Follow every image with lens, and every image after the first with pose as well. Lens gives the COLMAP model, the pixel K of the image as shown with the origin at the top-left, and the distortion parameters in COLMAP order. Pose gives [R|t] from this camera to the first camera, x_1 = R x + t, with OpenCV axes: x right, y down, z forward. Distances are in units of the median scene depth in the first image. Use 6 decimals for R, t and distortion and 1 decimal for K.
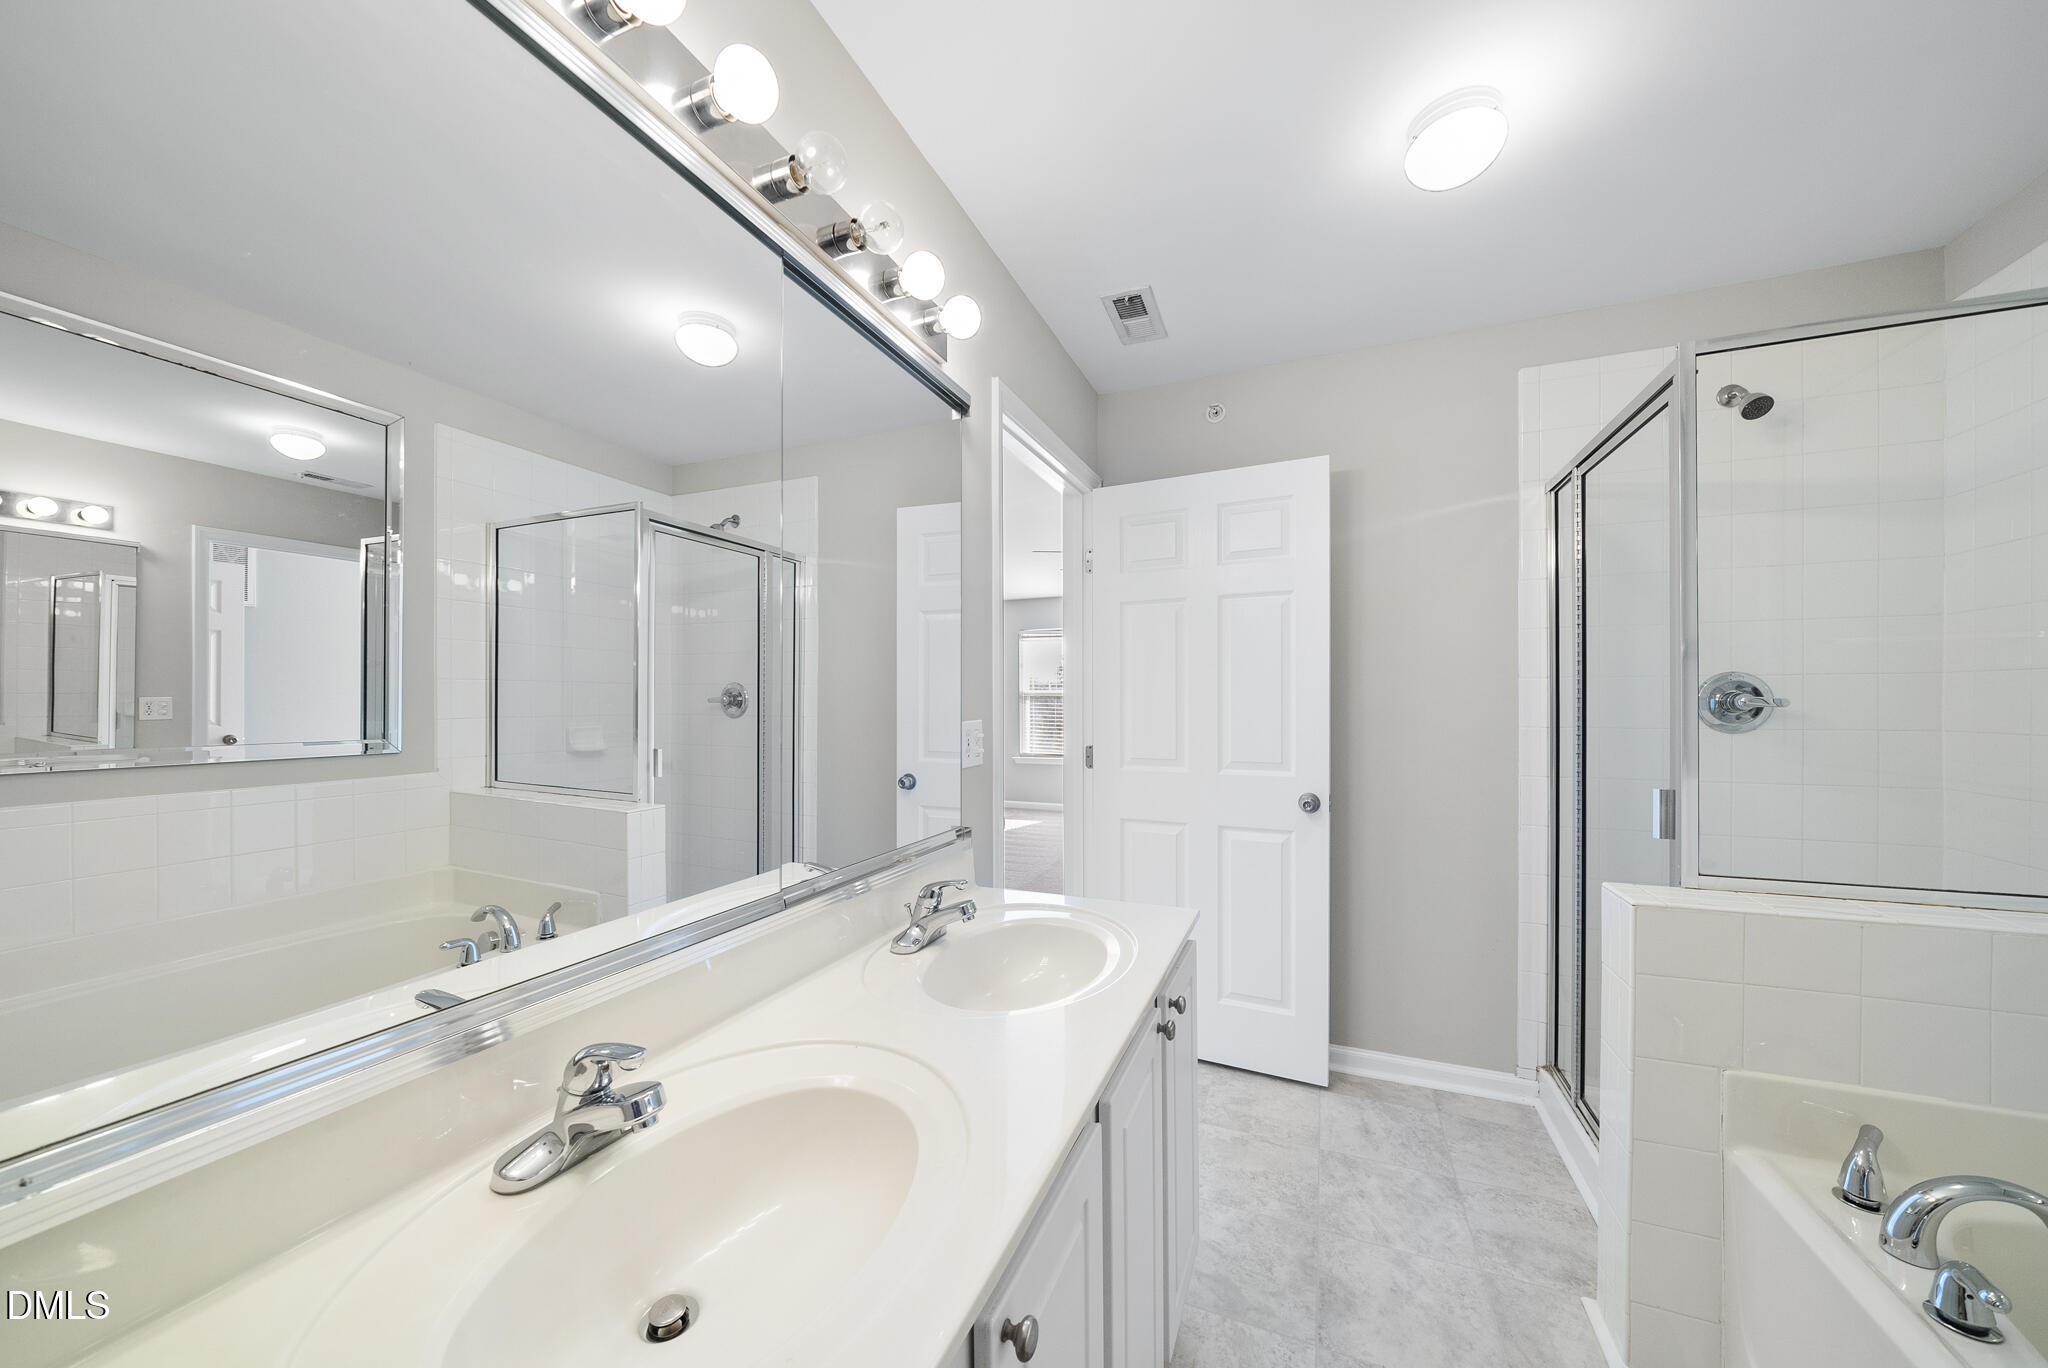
lens RADIAL K [[728.4, 0, 1032.8], [0, 728.4, 690.2], [0, 0, 1]] dist [-0.006479, 0.000194]
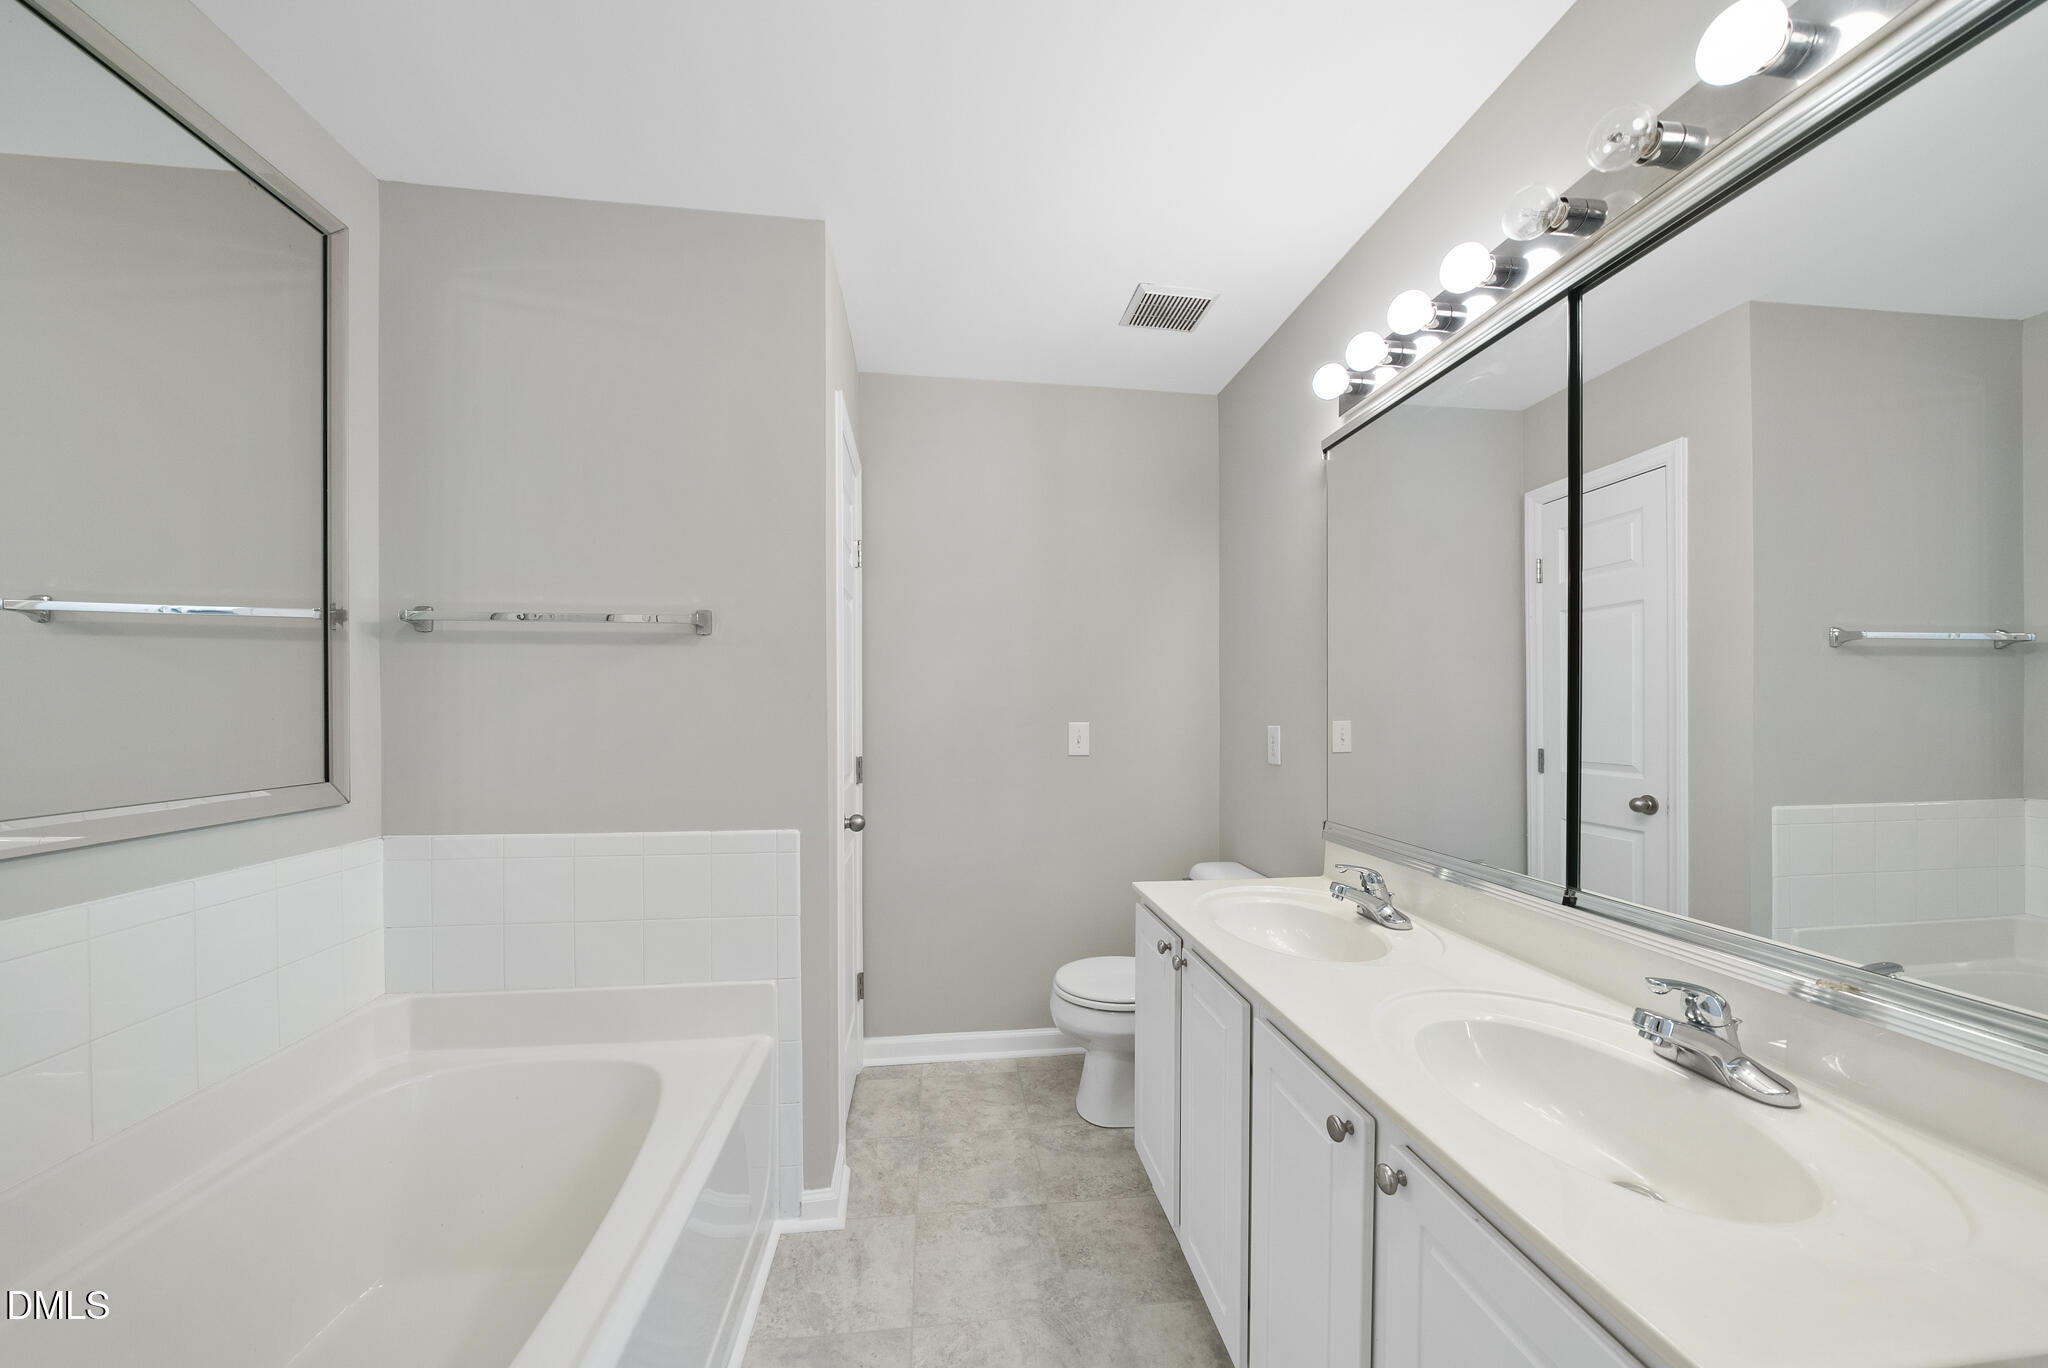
lens RADIAL K [[709.1, 0, 1022.4], [0, 709.1, 714.9], [0, 0, 1]] dist [-0.006820, 0.000045]
pose [[-0.876779, -0.003707, -0.480880, 0.783000], [-0.005637, 0.999981, 0.002569, 0.015102], [0.480861, 0.004963, -0.876783, 2.035860]]
